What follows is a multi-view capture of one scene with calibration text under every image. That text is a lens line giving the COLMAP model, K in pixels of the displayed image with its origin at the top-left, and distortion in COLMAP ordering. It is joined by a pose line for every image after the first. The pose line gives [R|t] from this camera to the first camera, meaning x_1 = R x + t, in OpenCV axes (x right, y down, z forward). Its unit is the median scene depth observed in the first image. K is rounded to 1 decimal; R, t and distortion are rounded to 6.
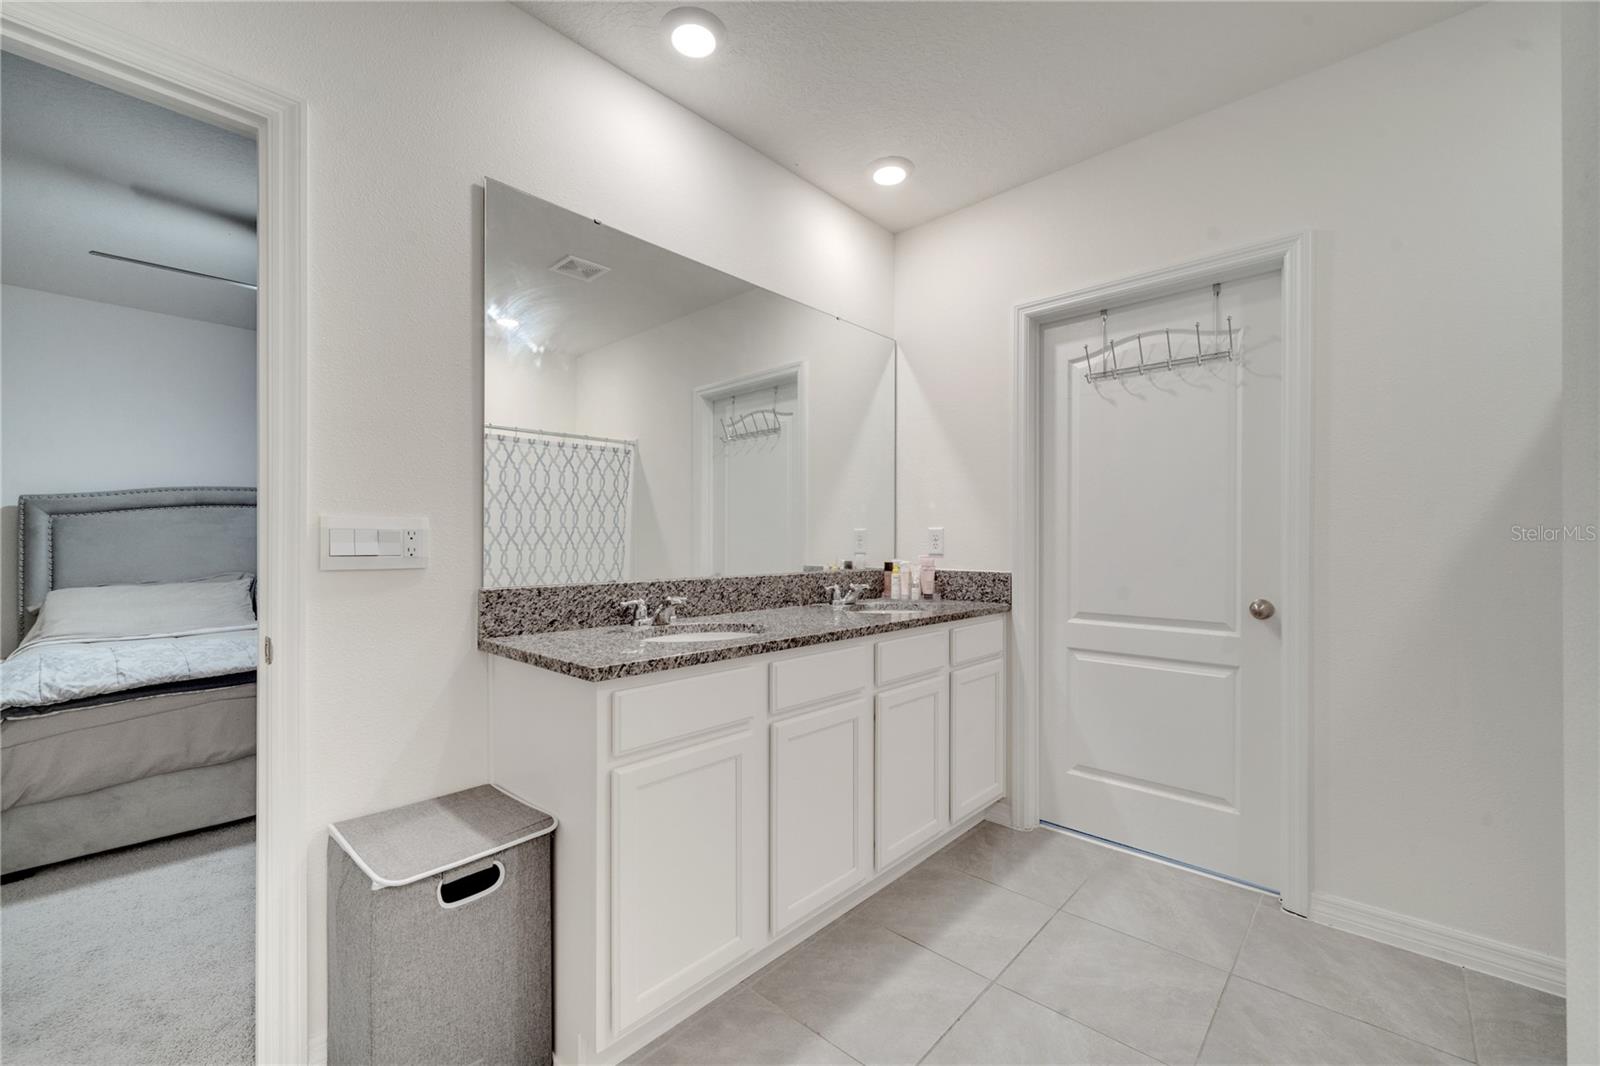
lens RADIAL K [[649.6, 0, 787.7], [0, 649.6, 546.2], [0, 0, 1]] dist [0.004163, -0.001579]
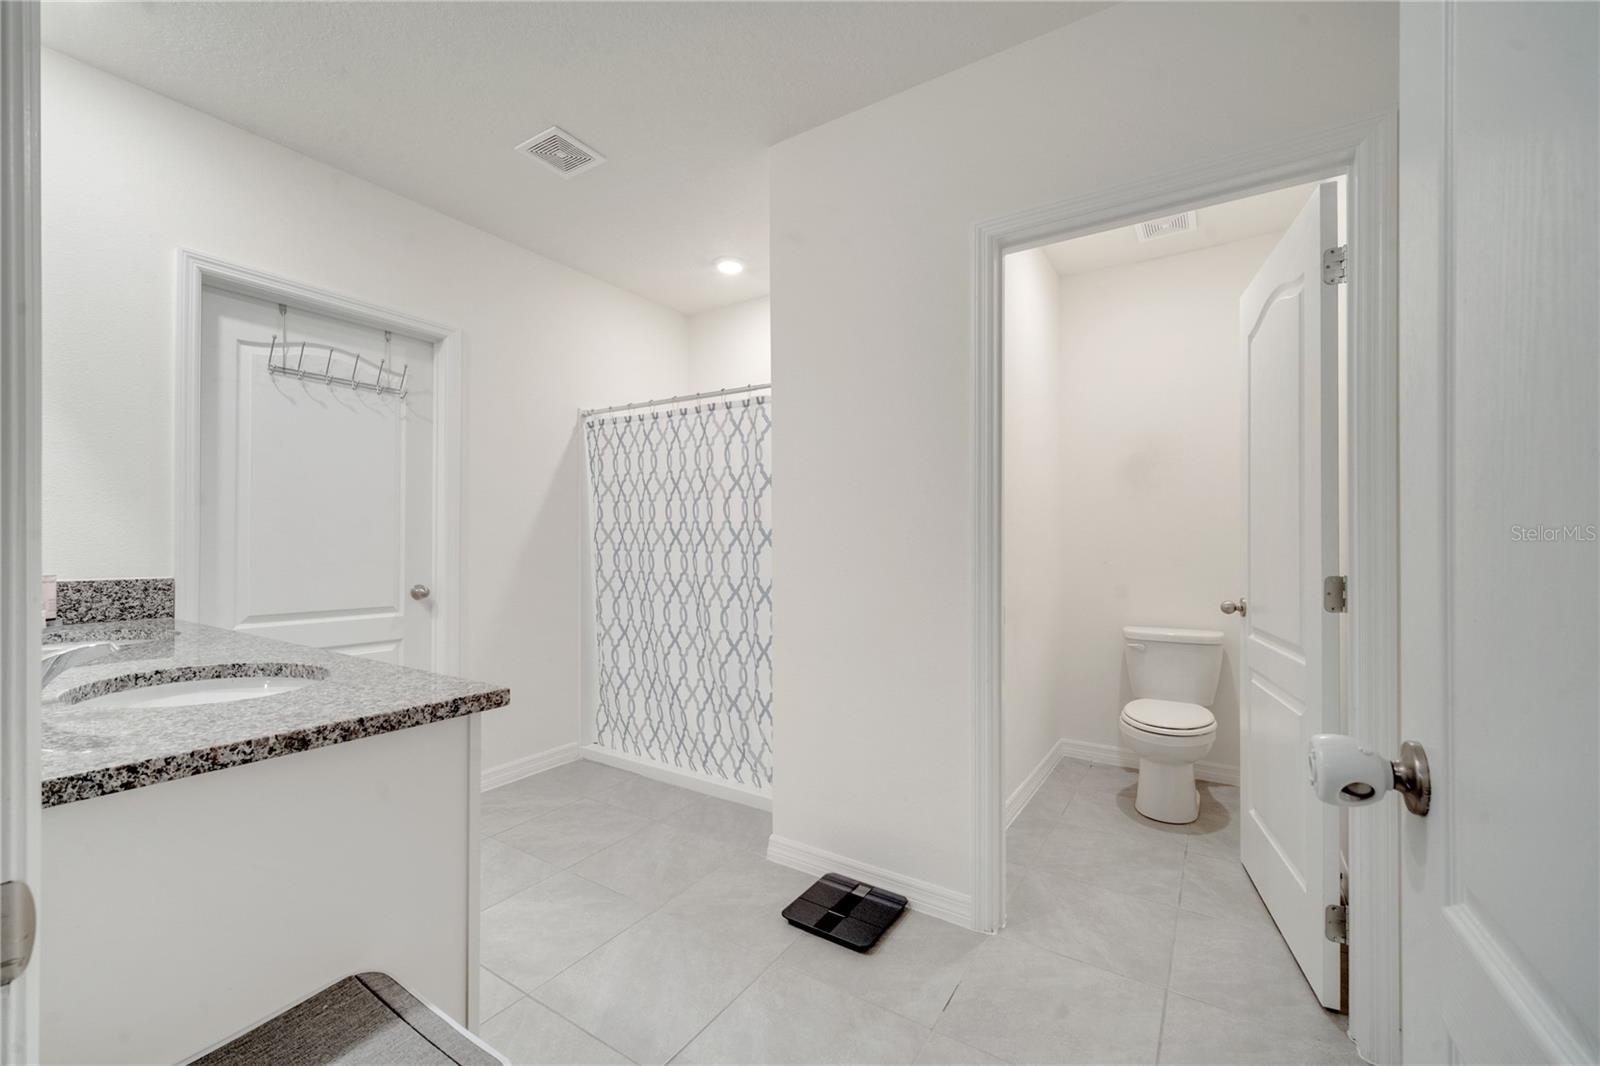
lens RADIAL K [[649.6, 0, 790.0], [0, 649.6, 540.0], [0, 0, 1]] dist [0.004163, -0.001579]
pose [[-0.169135, 0.008200, 0.985559, -0.627461], [0.005514, 0.999958, -0.007374, 0.004443], [-0.985577, 0.004187, -0.169173, 0.422810]]
